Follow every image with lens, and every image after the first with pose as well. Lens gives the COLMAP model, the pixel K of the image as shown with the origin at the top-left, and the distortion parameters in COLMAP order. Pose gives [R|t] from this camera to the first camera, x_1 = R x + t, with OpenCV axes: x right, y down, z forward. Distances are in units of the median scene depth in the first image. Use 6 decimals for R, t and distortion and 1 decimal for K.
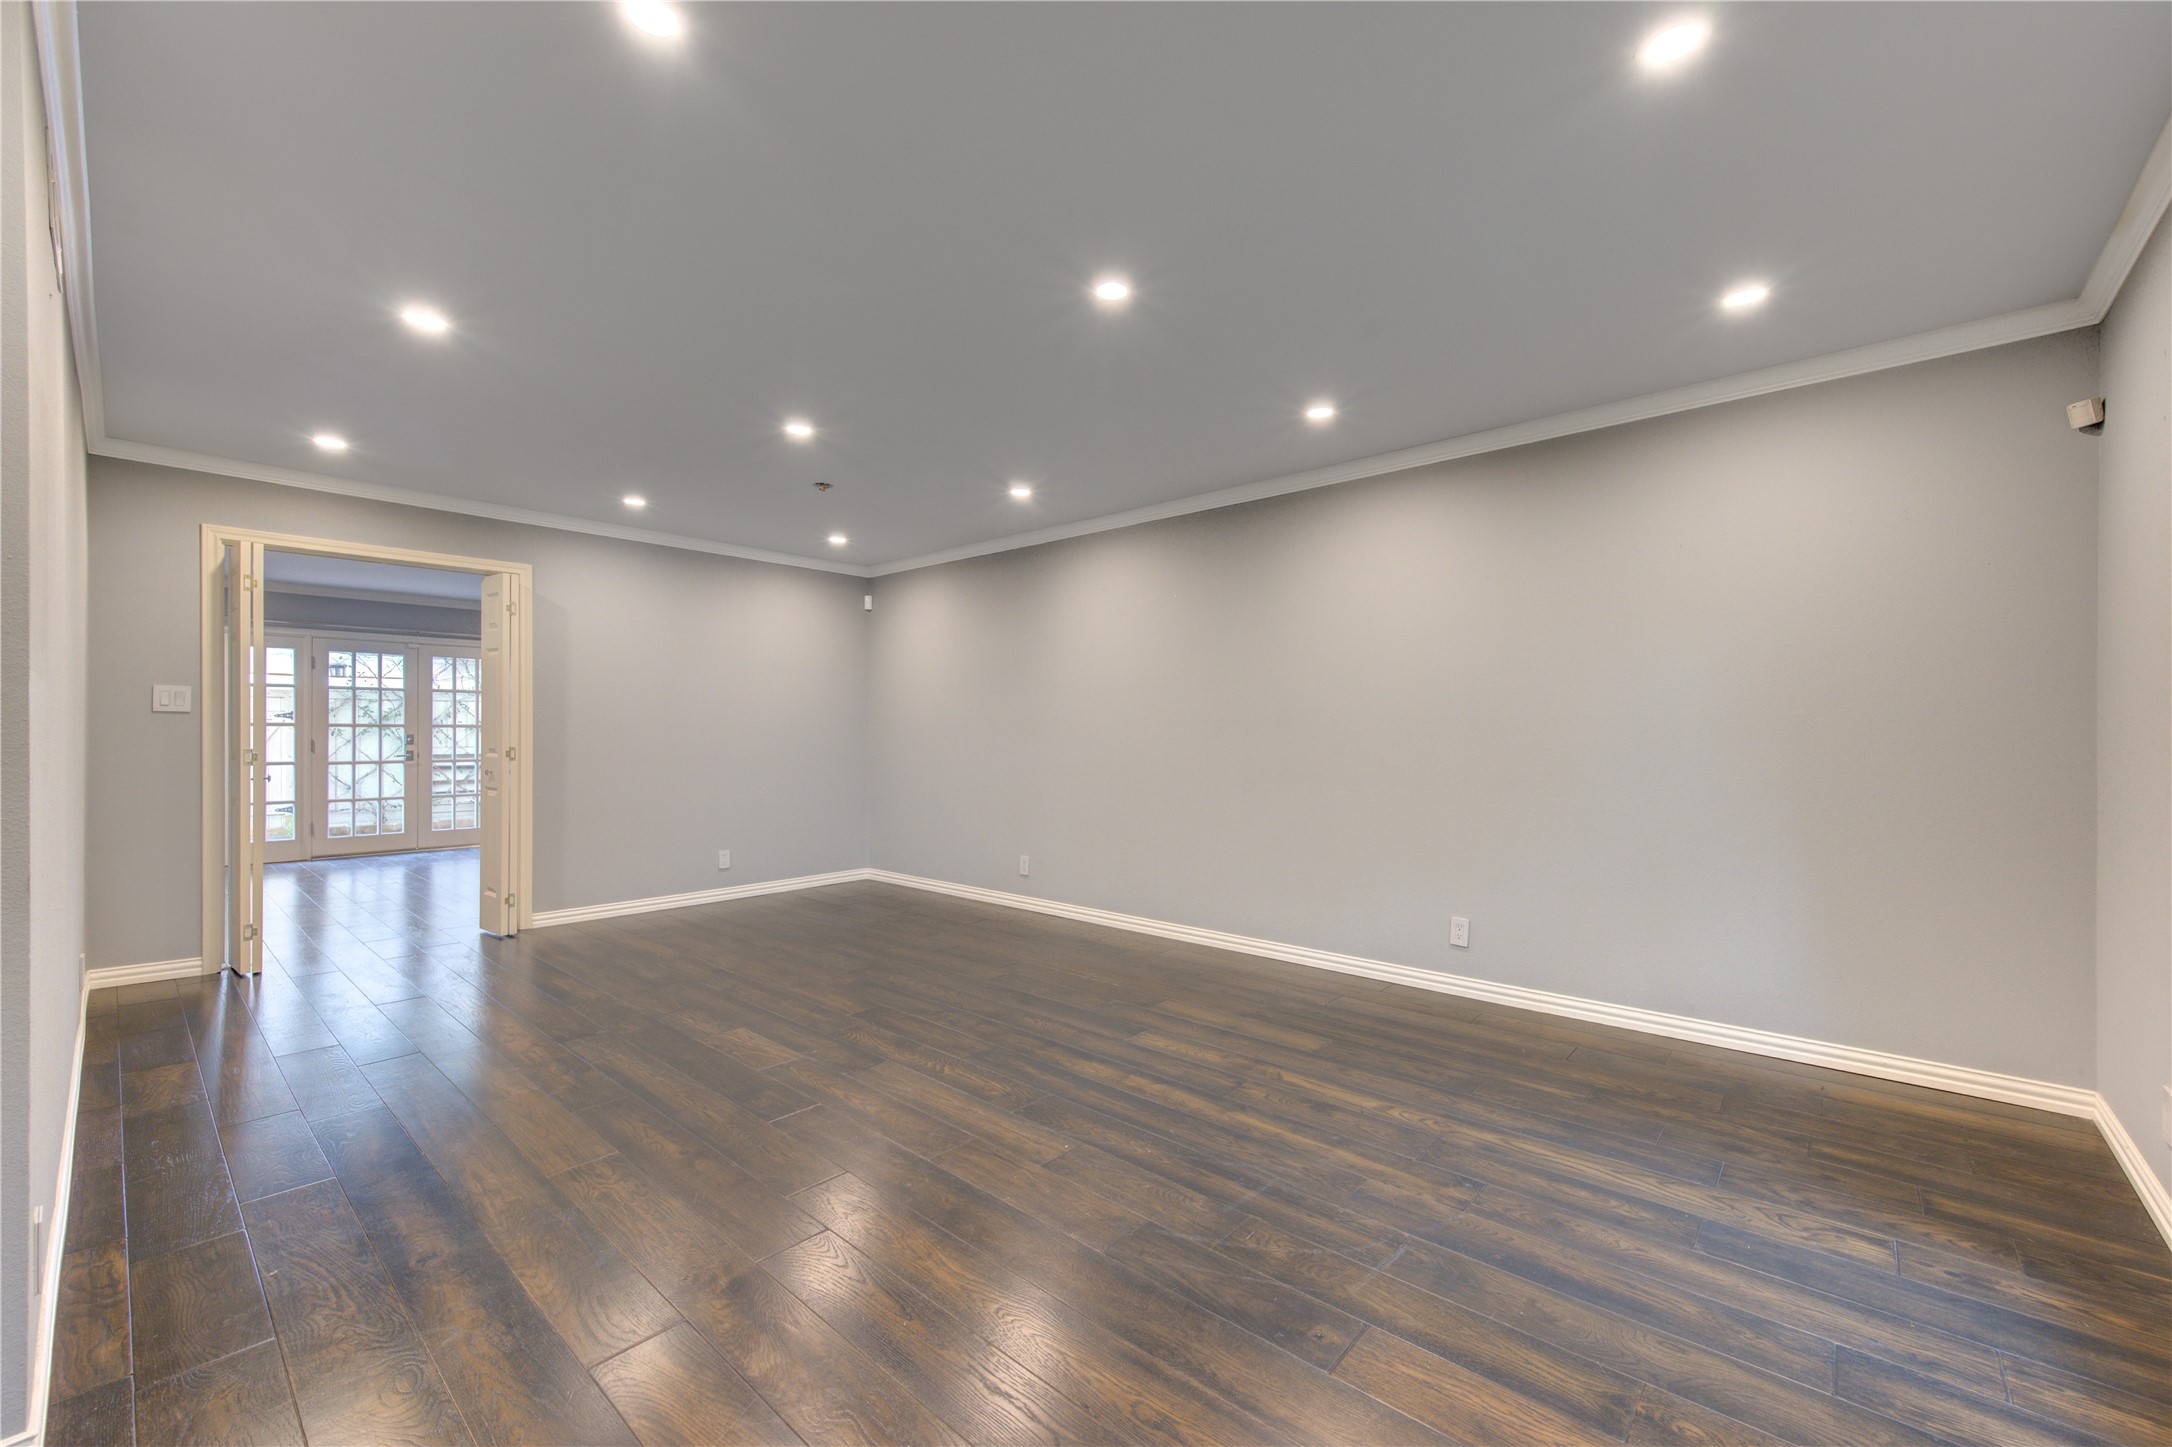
lens RADIAL K [[865.3, 0, 1094.8], [0, 865.3, 723.1], [0, 0, 1]] dist [0.001804, -0.000731]
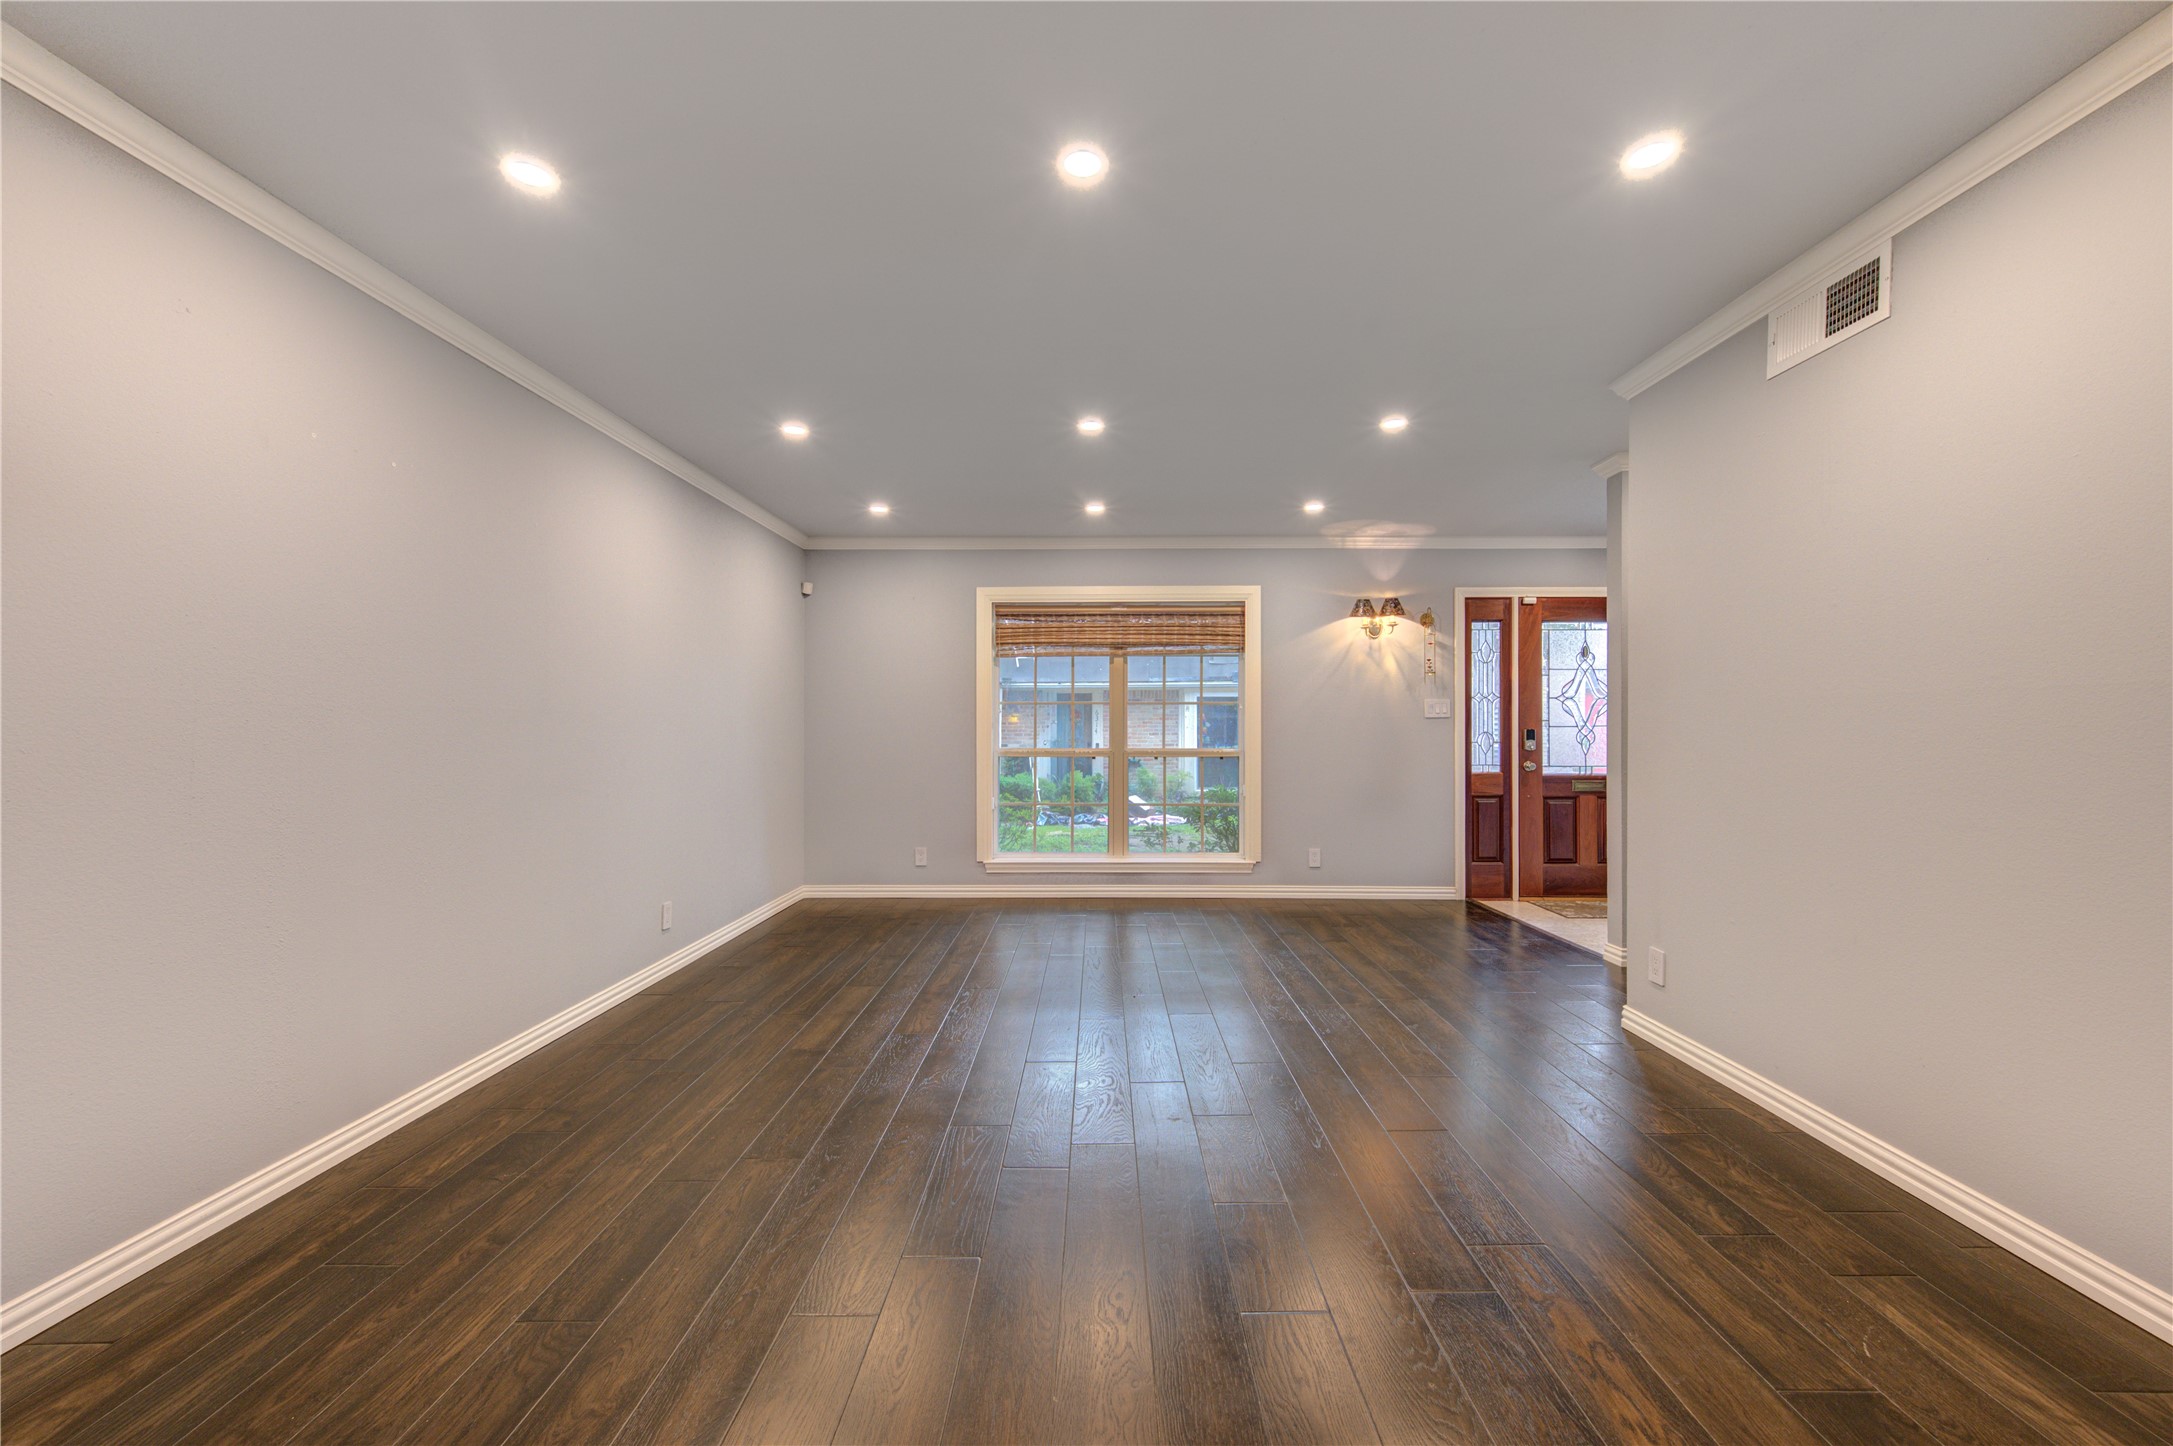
lens RADIAL K [[902.0, 0, 1087.4], [0, 902.0, 732.9], [0, 0, 1]] dist [0.013987, -0.000238]
pose [[-0.648610, -0.006614, 0.761092, -0.973112], [-0.005307, 0.999977, 0.004167, 0.013153], [-0.761102, -0.001336, -0.648631, 1.715735]]
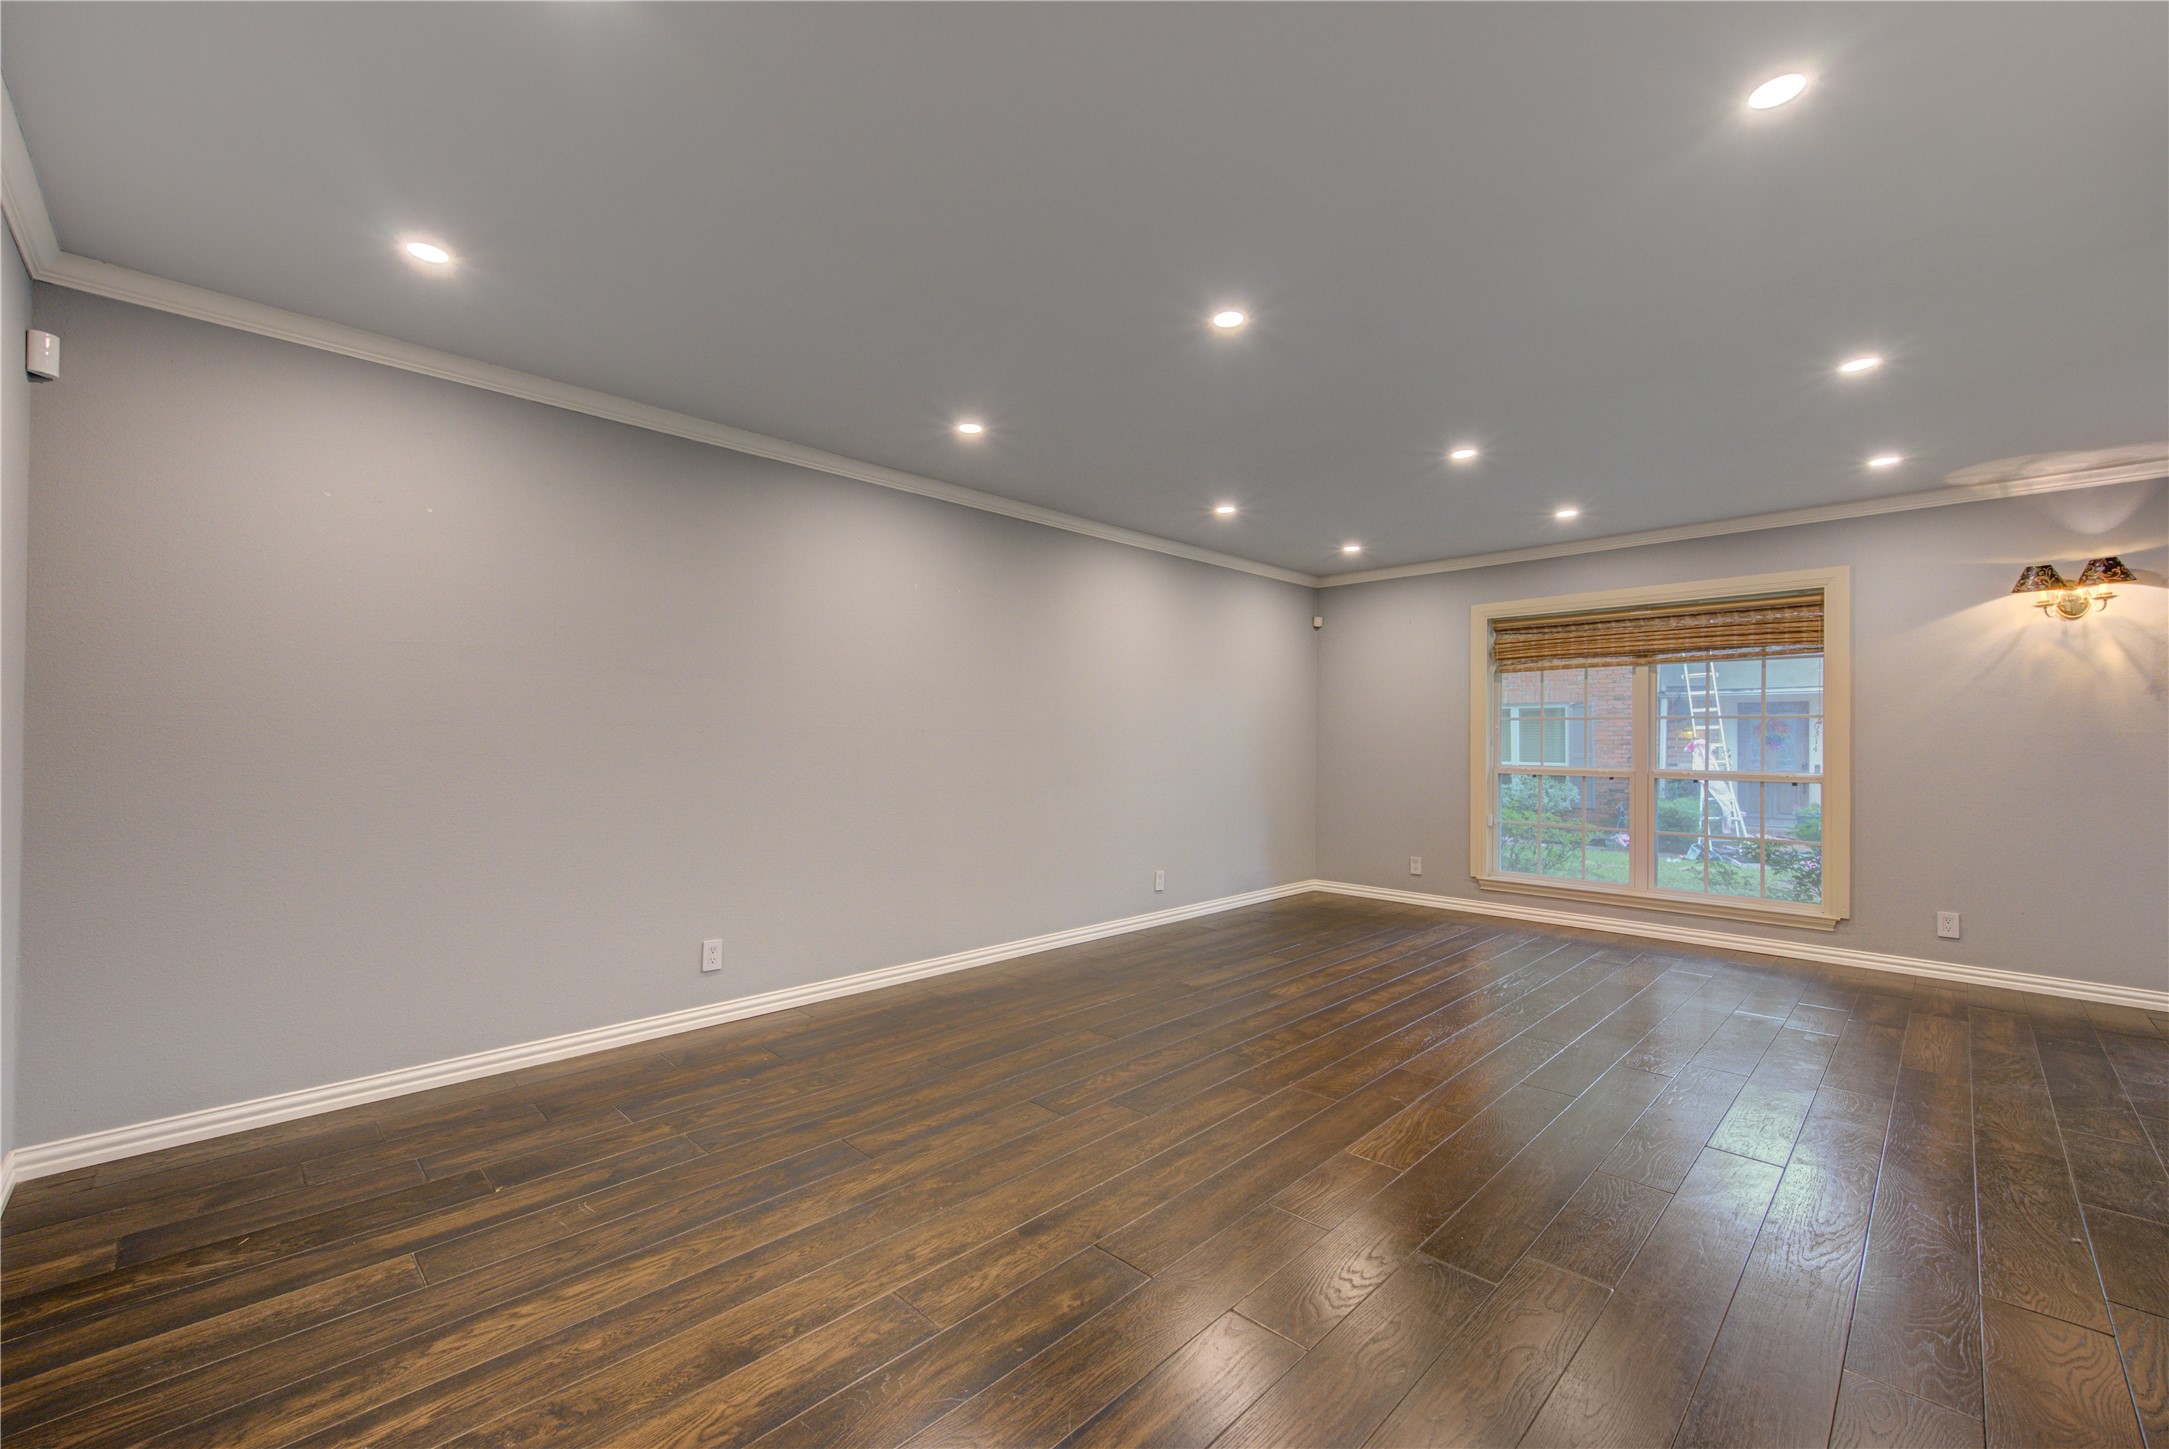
lens RADIAL K [[873.5, 0, 1049.1], [0, 873.5, 740.4], [0, 0, 1]] dist [0.000953, 0.000087]
pose [[0.088270, -0.001648, 0.996095, -1.335884], [-0.012018, 0.999924, 0.002719, 0.009104], [-0.996024, -0.012212, 0.088243, 1.365958]]
